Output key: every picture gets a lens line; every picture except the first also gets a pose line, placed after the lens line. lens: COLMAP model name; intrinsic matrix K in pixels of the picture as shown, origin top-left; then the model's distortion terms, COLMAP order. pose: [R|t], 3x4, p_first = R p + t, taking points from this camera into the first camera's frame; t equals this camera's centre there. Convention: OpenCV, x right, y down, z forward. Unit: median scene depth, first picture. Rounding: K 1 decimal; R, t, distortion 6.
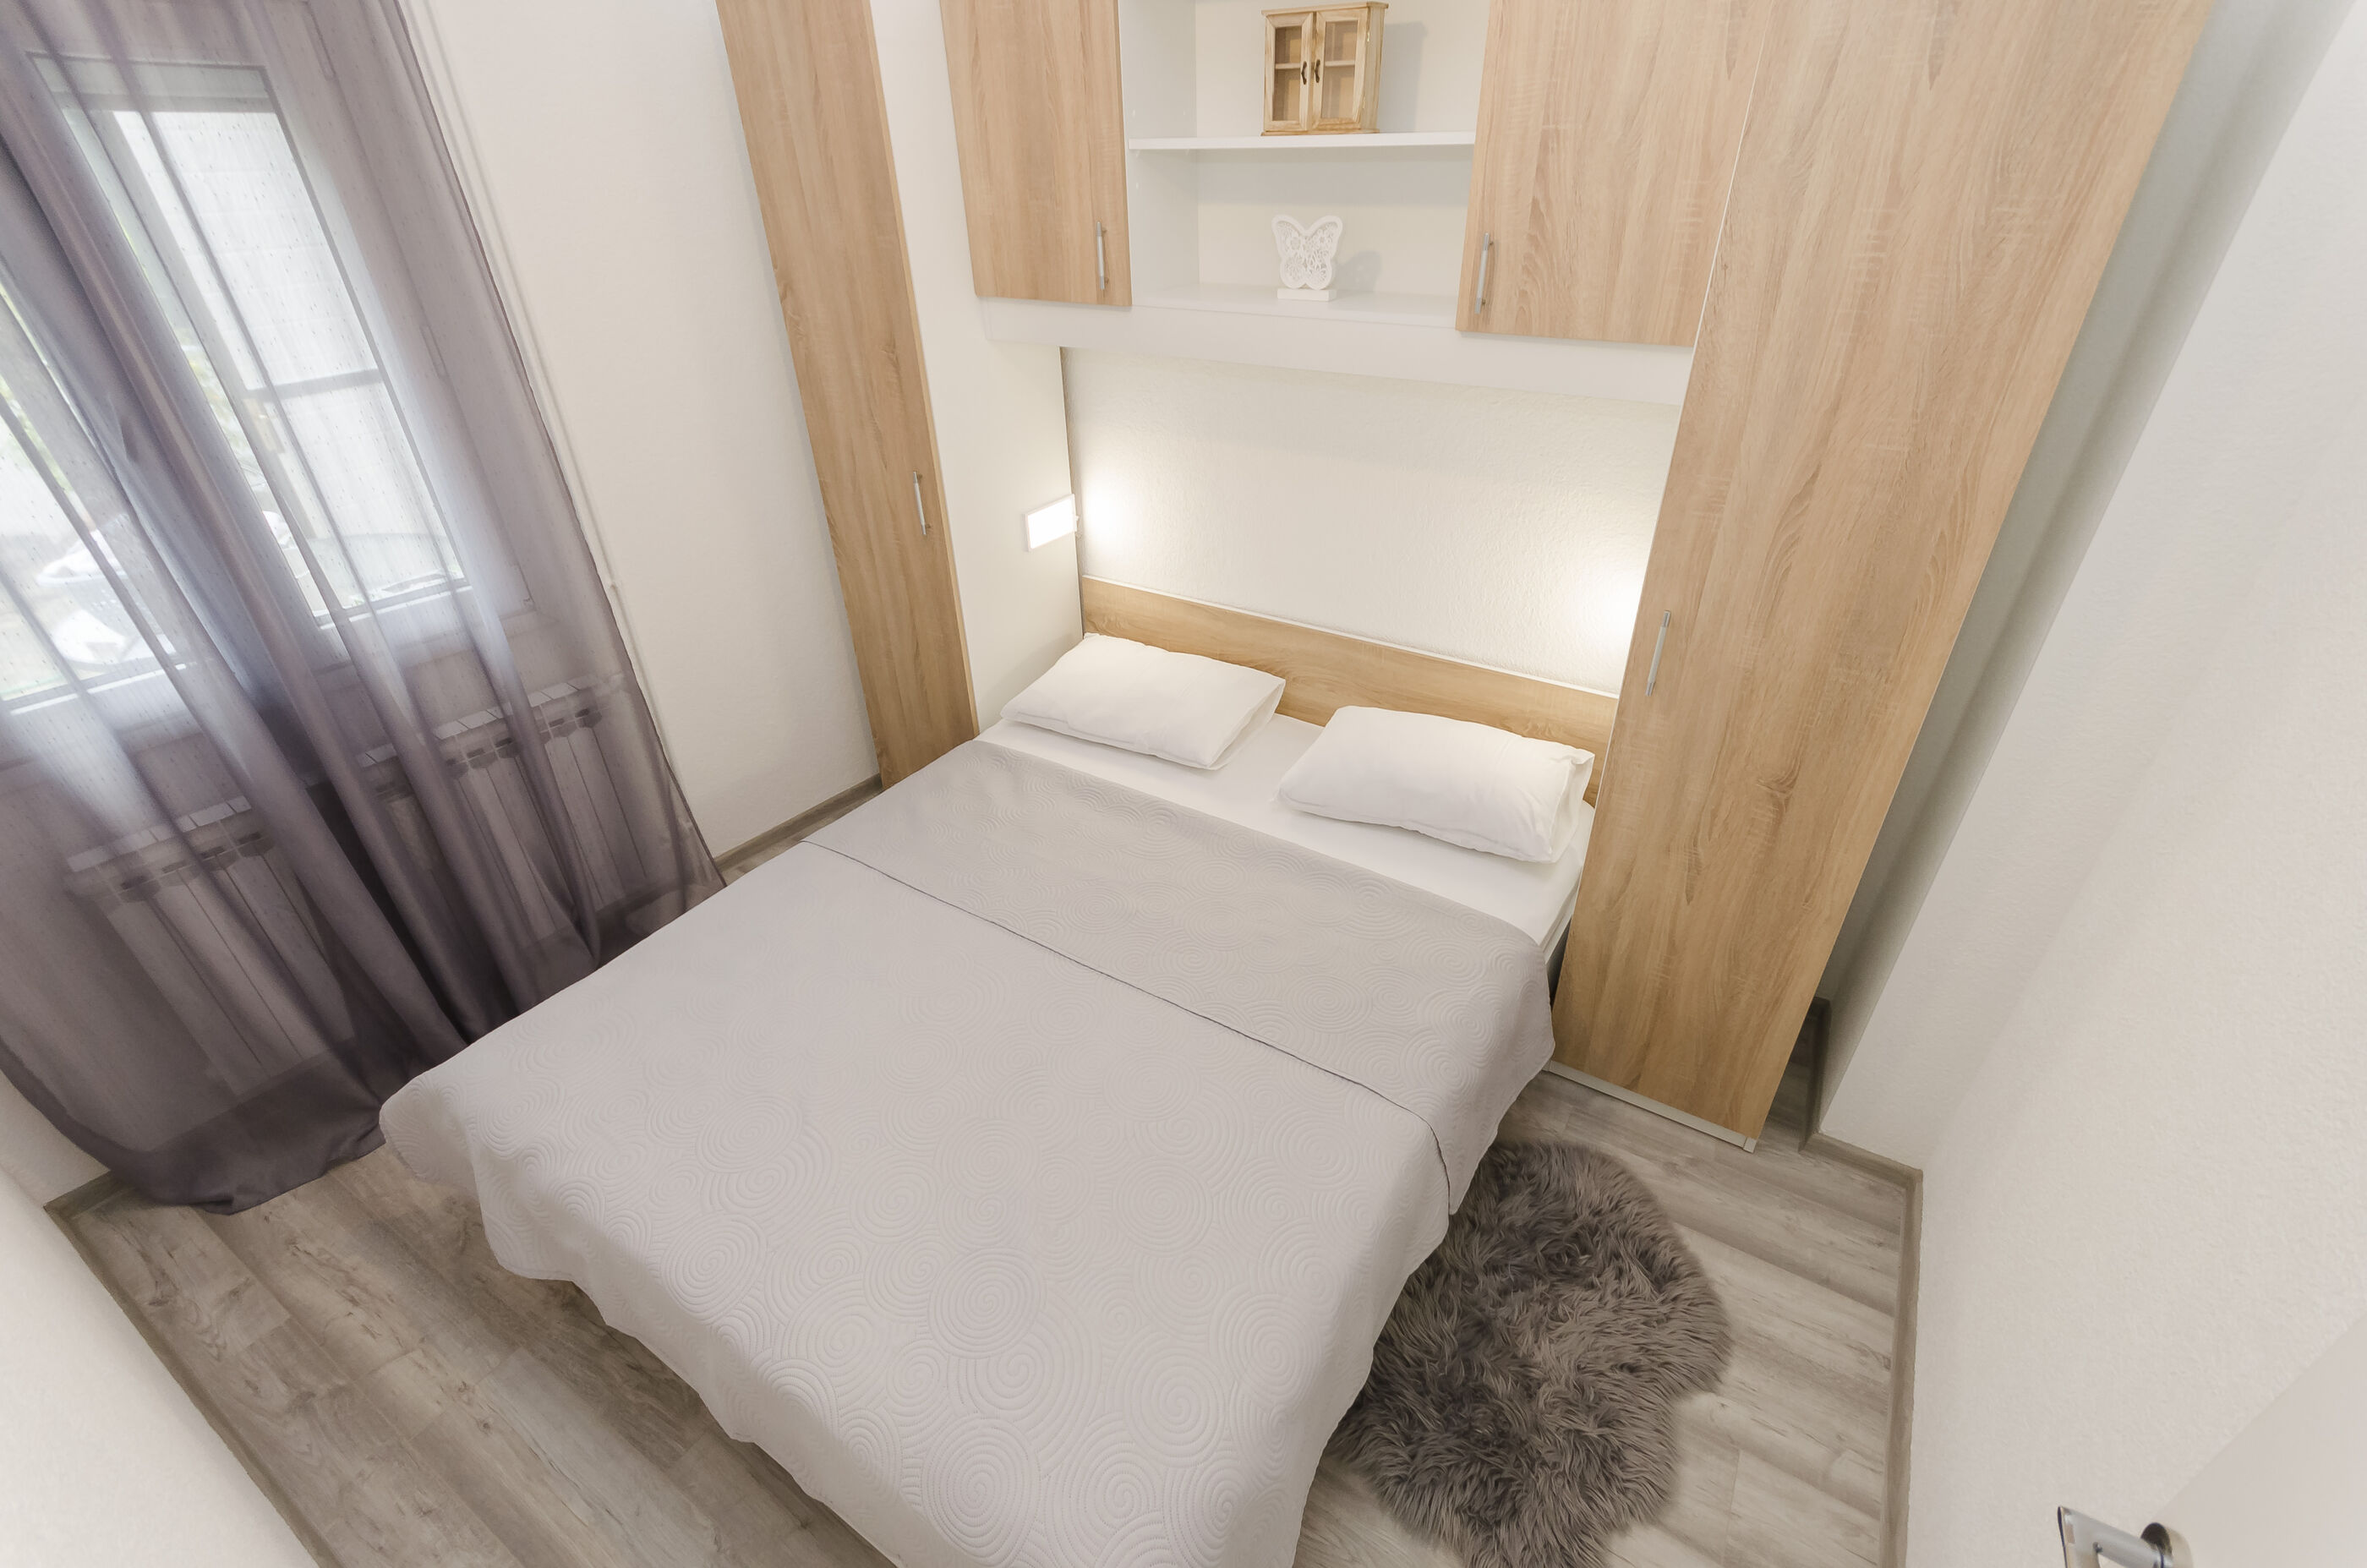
lens RADIAL K [[1050.4, 0, 1197.3], [0, 1050.4, 854.2], [0, 0, 1]] dist [0.002956, 0.000166]
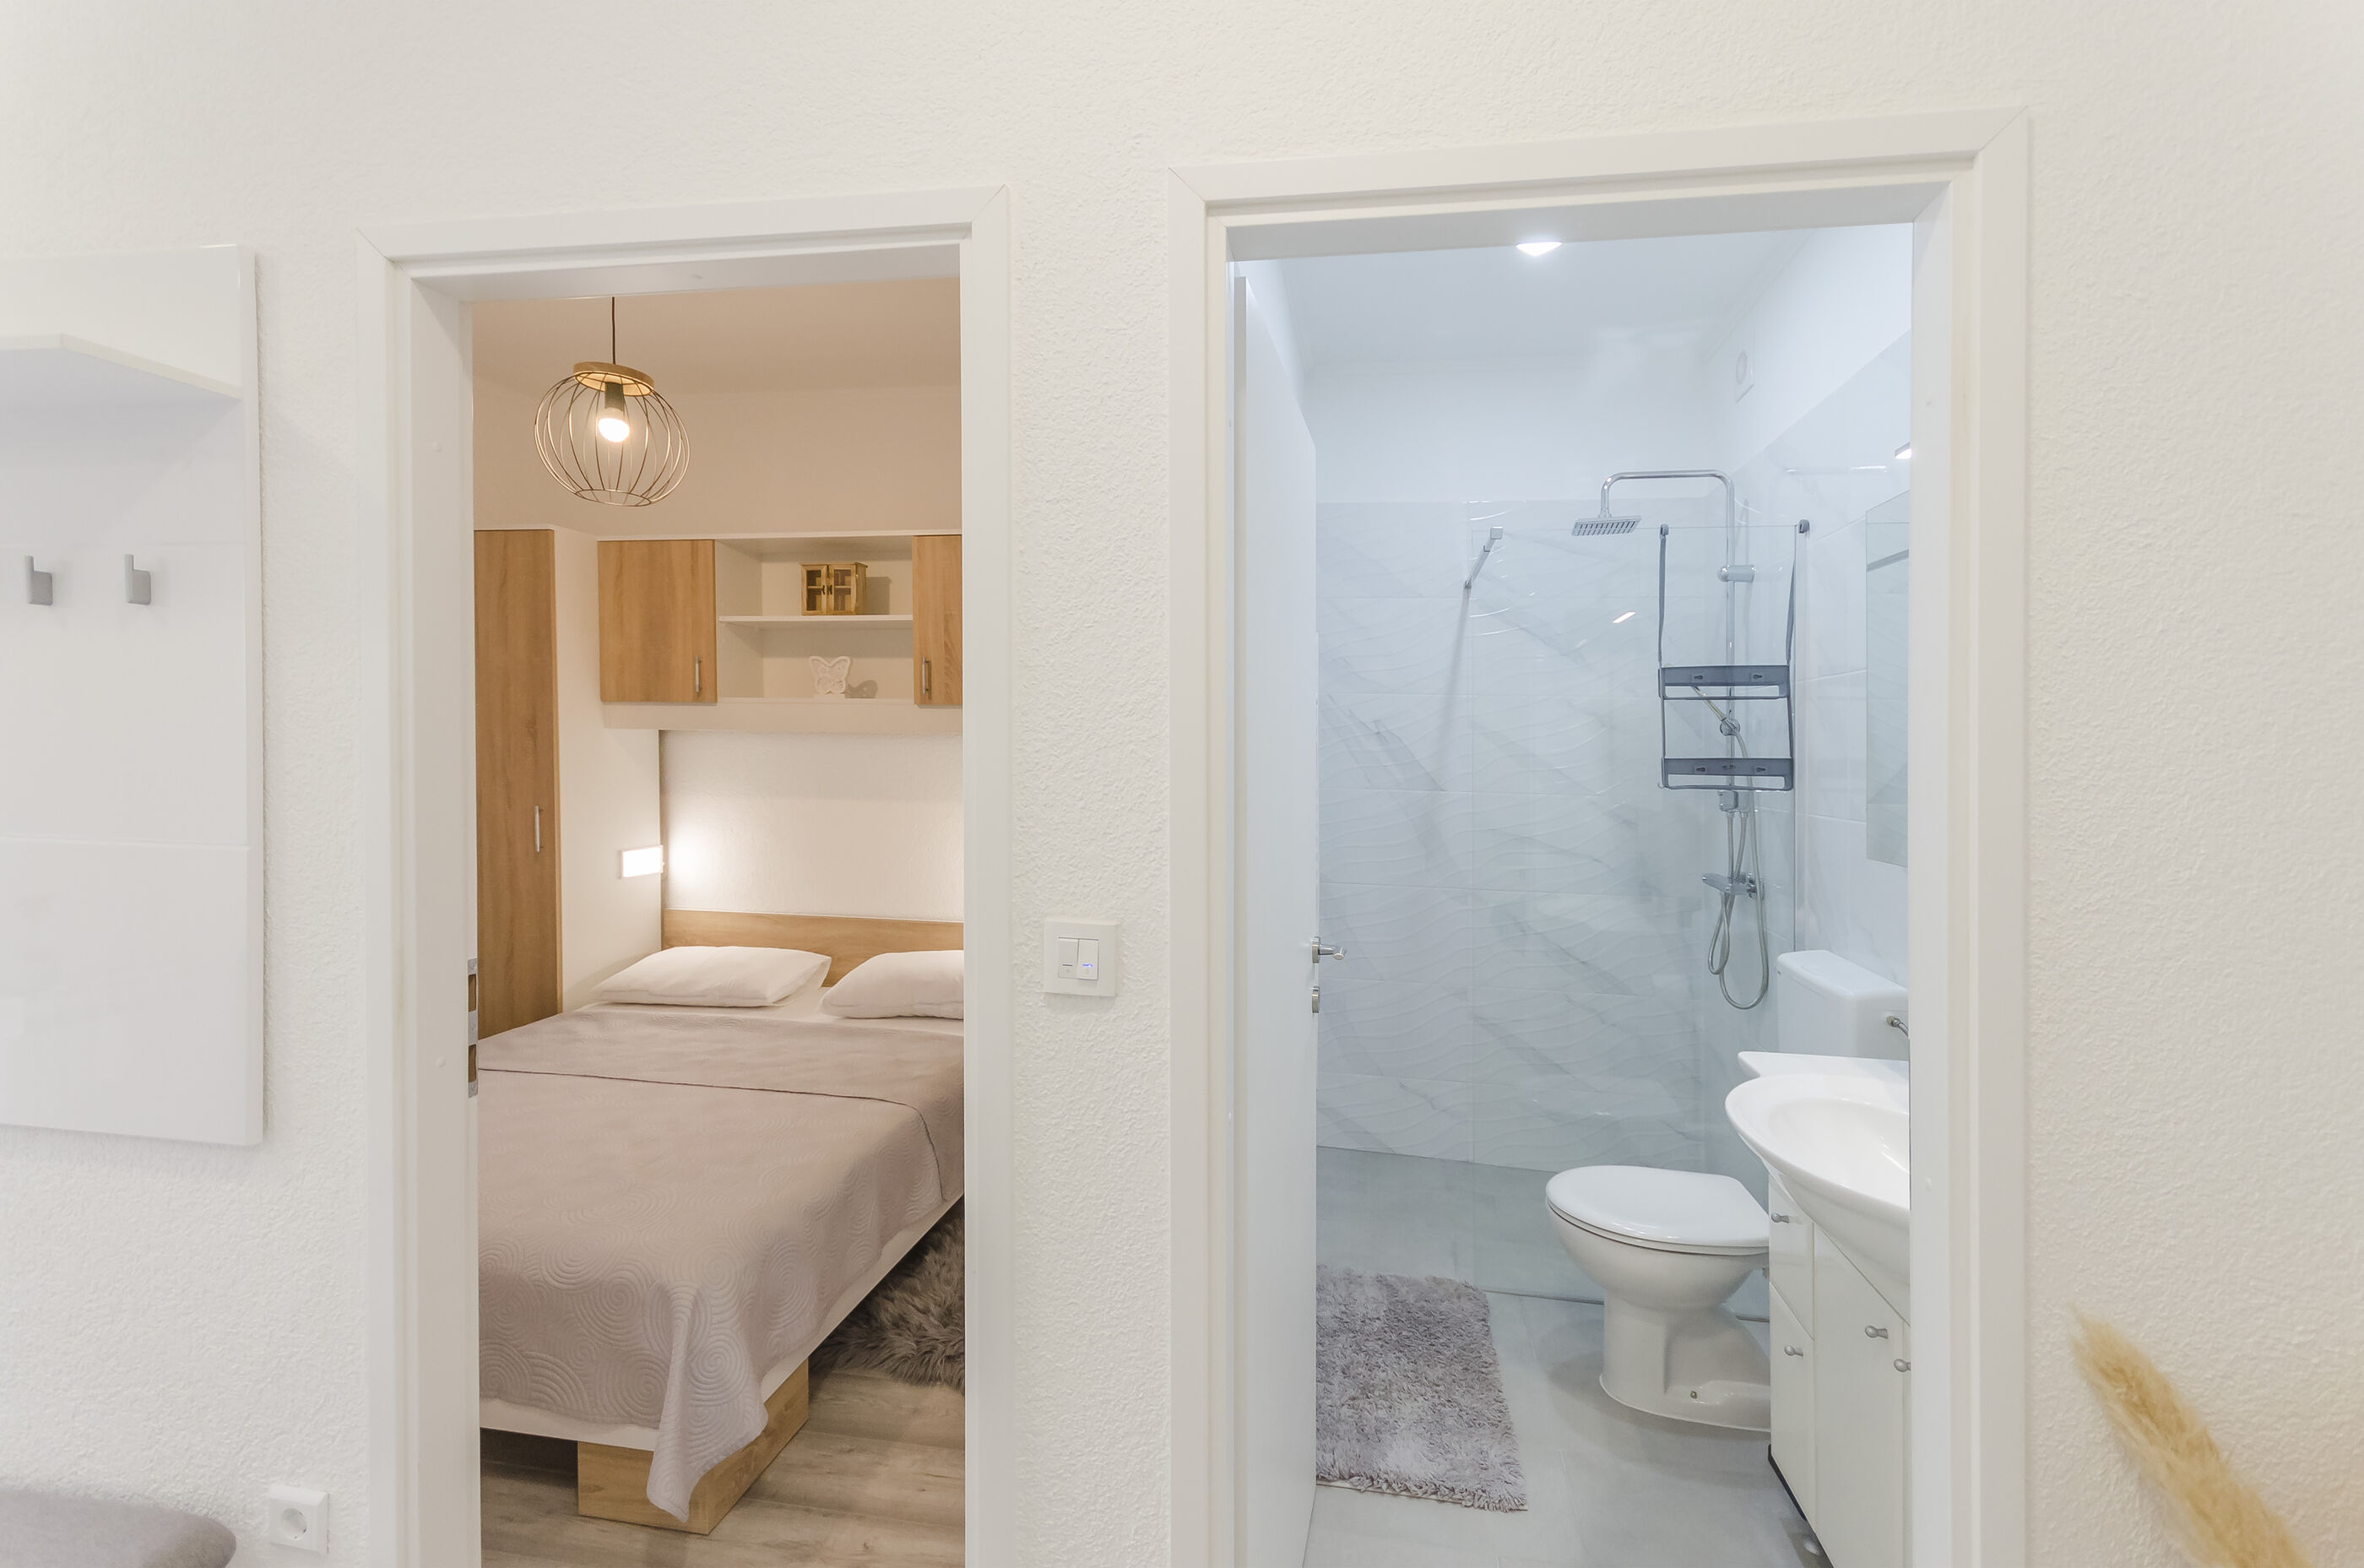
lens RADIAL K [[1050.4, 0, 1212.8], [0, 1050.4, 795.5], [0, 0, 1]] dist [0.026061, 0.000155]
pose [[0.922846, 0.006140, 0.385120, 0.016679], [0.194275, 0.855946, -0.479180, 0.551661], [-0.332584, 0.517029, 0.788713, -0.481233]]
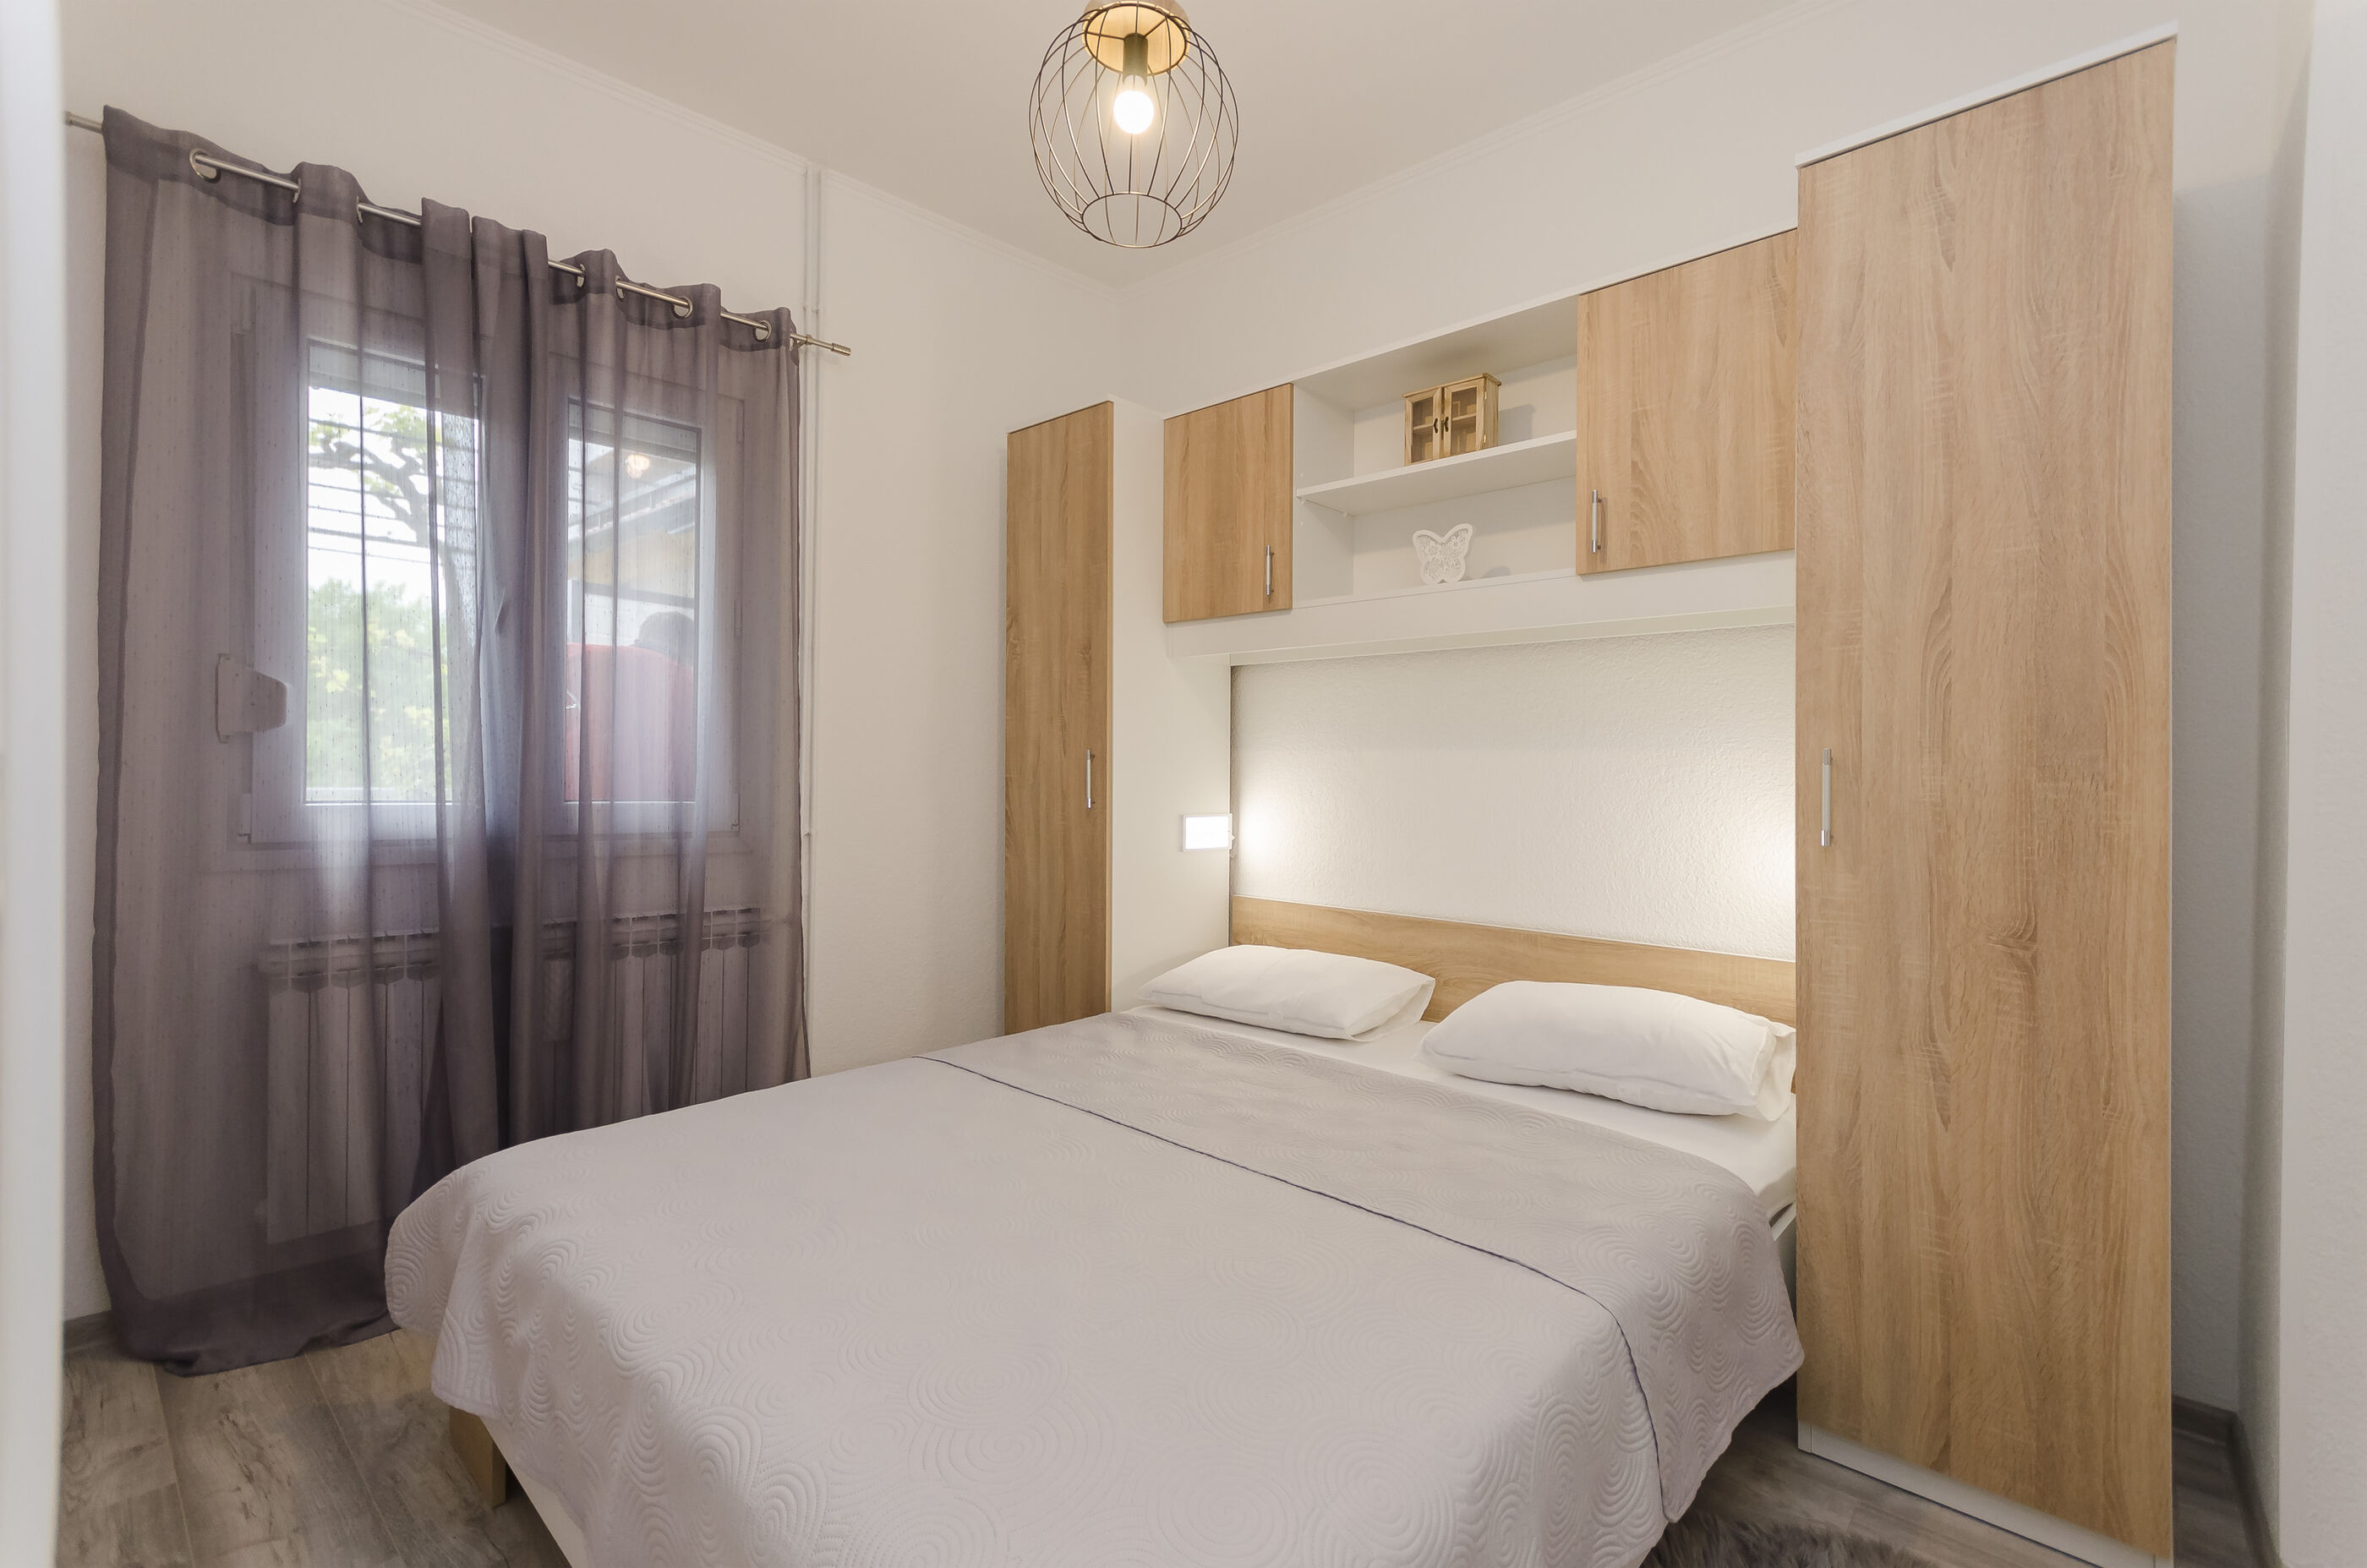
lens RADIAL K [[1071.7, 0, 1183.5], [0, 1071.7, 784.0], [0, 0, 1]] dist [0.001429, 0.000091]
pose [[0.983692, 0.026532, -0.177895, 0.038461], [-0.119297, 0.836439, -0.534919, 0.309002], [0.134606, 0.547418, 0.825963, 0.110243]]
